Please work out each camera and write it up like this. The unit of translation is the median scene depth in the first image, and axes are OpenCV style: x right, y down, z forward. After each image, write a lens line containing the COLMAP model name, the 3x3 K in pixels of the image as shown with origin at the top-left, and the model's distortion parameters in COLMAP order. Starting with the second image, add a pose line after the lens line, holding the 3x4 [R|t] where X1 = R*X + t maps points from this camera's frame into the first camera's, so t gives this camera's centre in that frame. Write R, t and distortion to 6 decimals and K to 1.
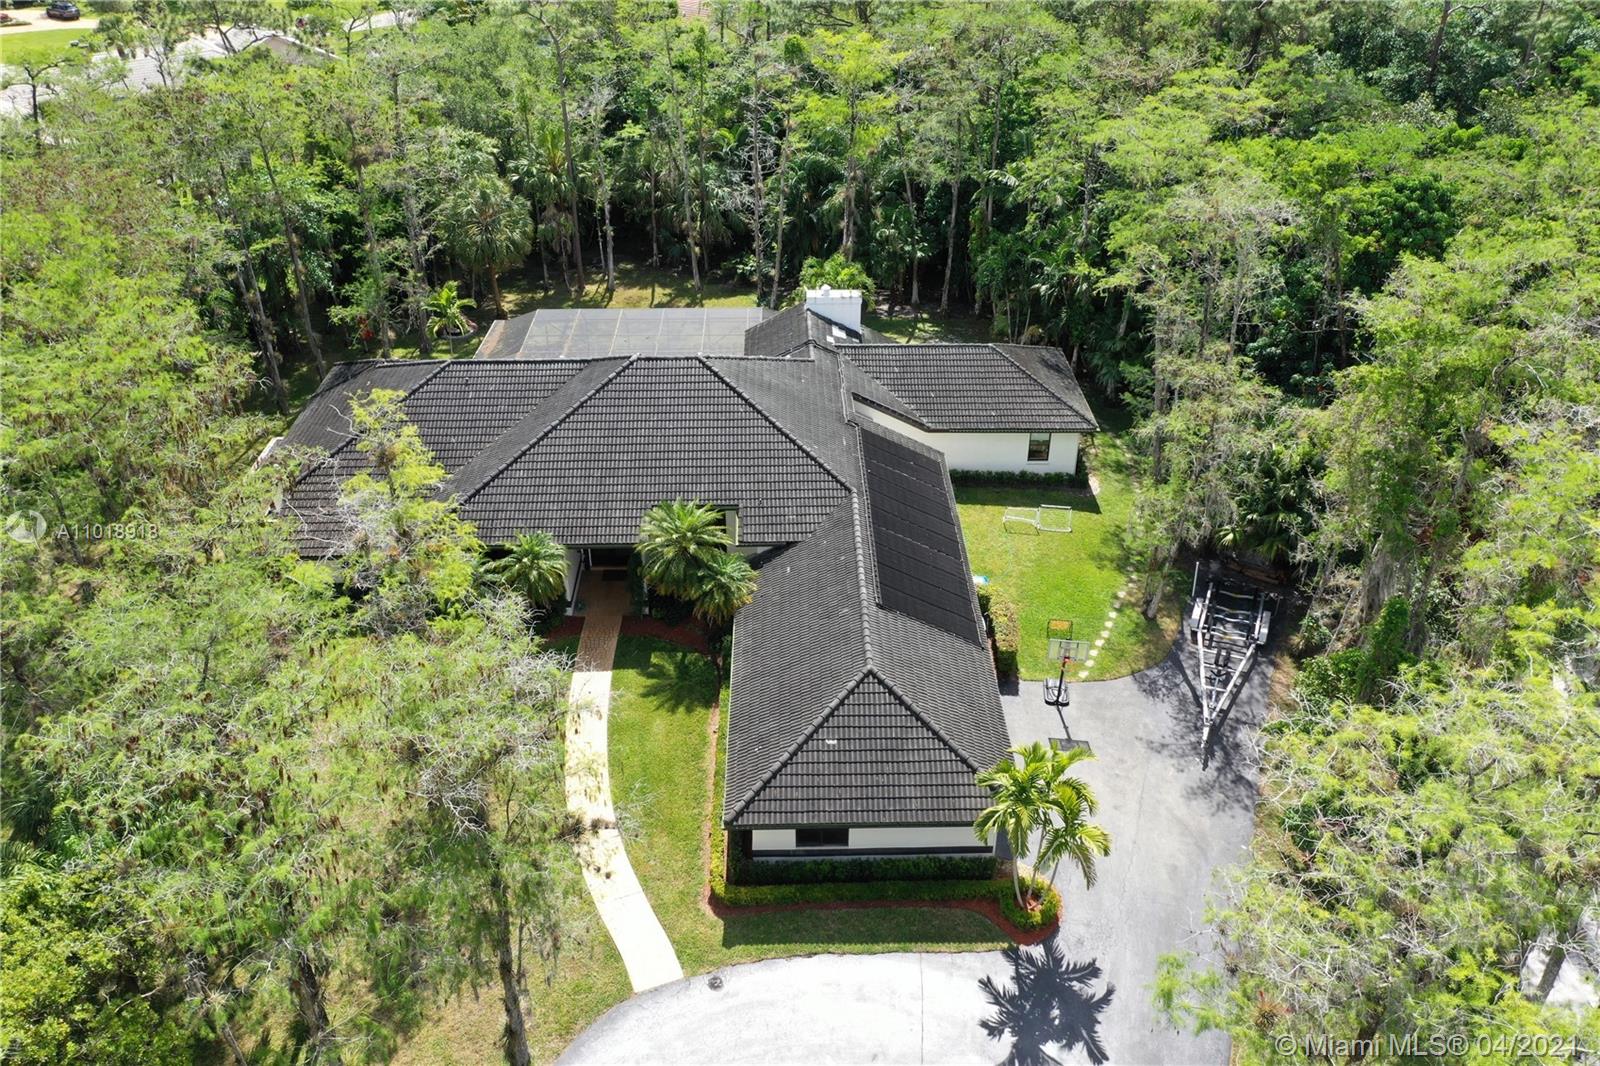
lens RADIAL K [[1281.6, 0, 794.7], [0, 1281.6, 531.8], [0, 0, 1]] dist [0.001993, -0.005656]
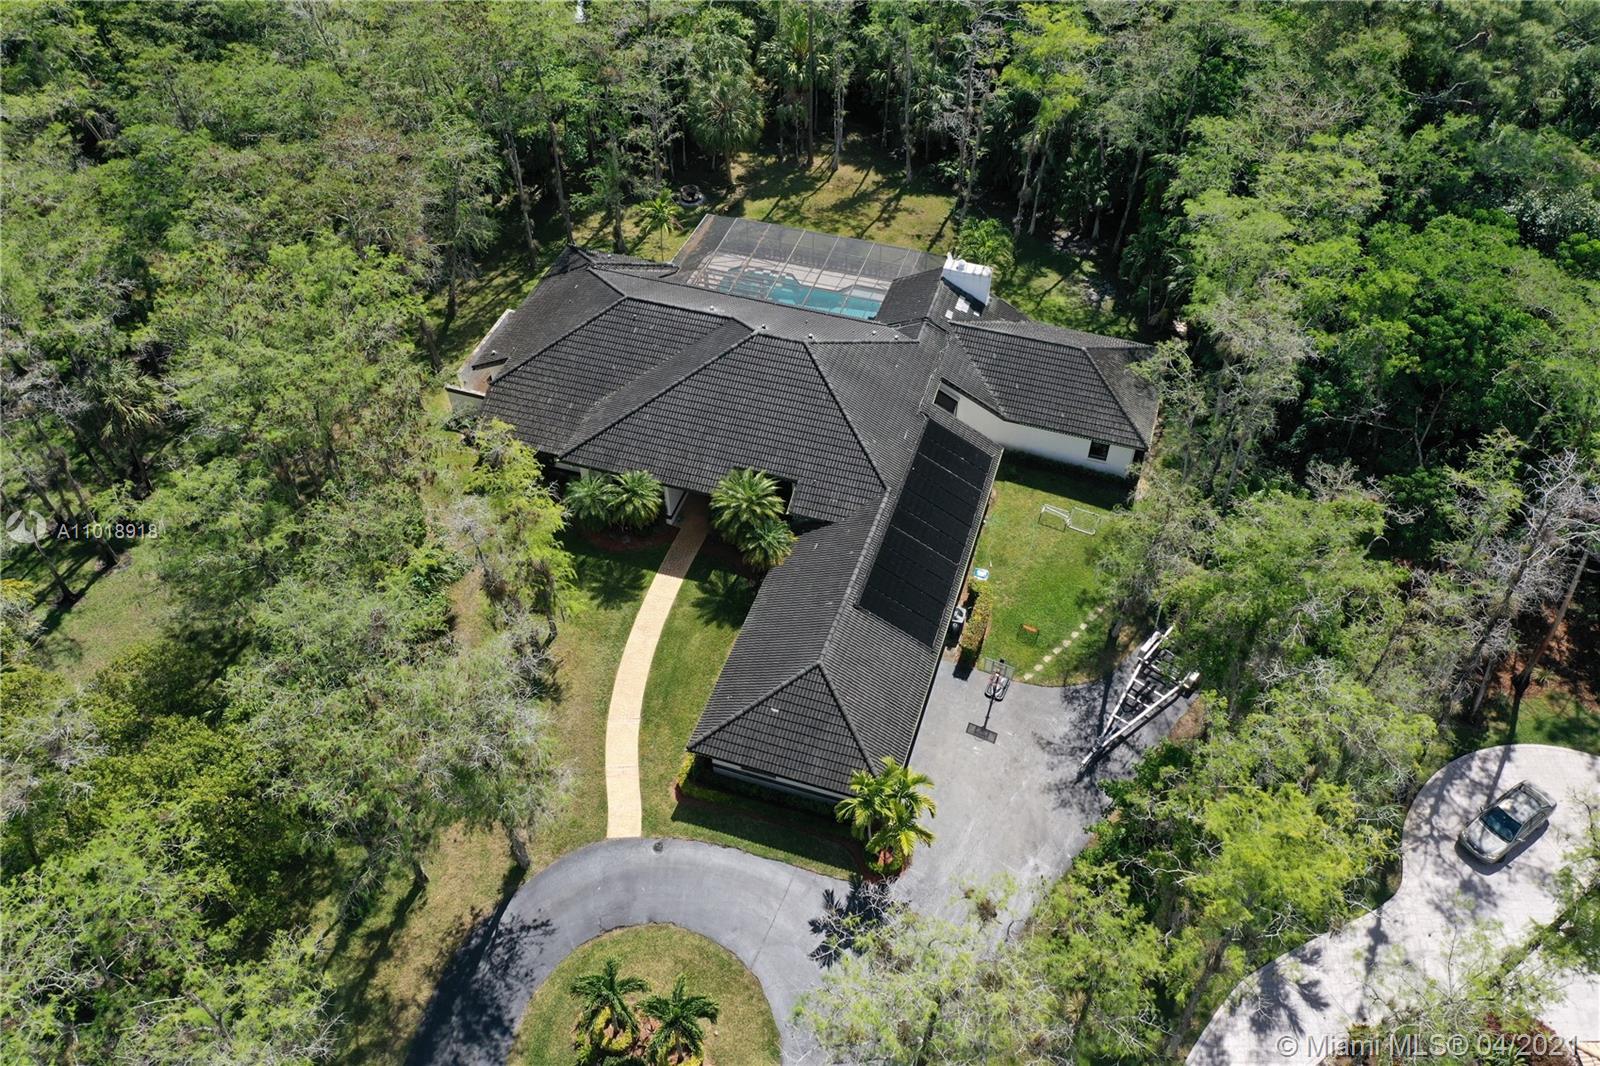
lens RADIAL K [[1246.4, 0, 790.5], [0, 1246.4, 533.5], [0, 0, 1]] dist [0.005689, -0.000552]
pose [[0.945996, 0.236886, -0.221306, 0.211545], [-0.171919, 0.945358, 0.277024, -0.280625], [0.274836, -0.224017, 0.935030, -0.157623]]
